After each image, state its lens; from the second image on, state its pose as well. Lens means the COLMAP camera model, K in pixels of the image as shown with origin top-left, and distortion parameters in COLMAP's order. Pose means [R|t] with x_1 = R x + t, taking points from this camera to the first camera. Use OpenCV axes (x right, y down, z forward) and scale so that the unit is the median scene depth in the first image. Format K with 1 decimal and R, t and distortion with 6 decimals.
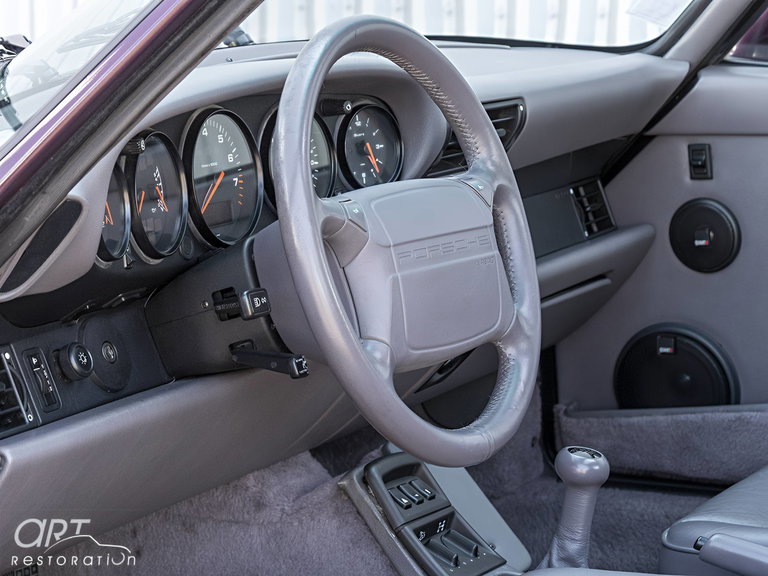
lens RADIAL K [[2707.5, 0, 384.0], [0, 2707.5, 286.9], [0, 0, 1]] dist [0.016186, 0.000000]
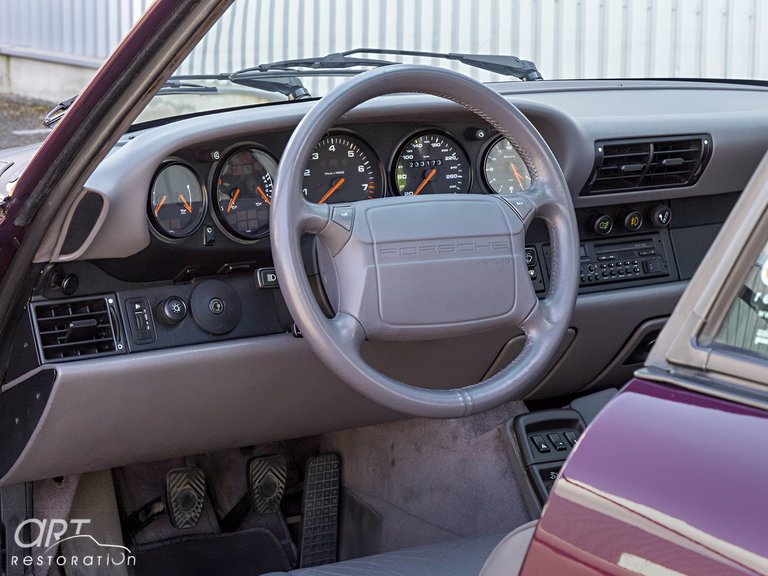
lens RADIAL K [[2229.1, 0, 383.9], [0, 2229.1, 289.4], [0, 0, 1]] dist [-0.072997, 0.000000]
pose [[0.876311, 0.086524, -0.473912, 0.515427], [-0.076654, 0.996249, 0.040148, -0.036489], [0.475608, 0.001146, 0.879657, 0.055085]]
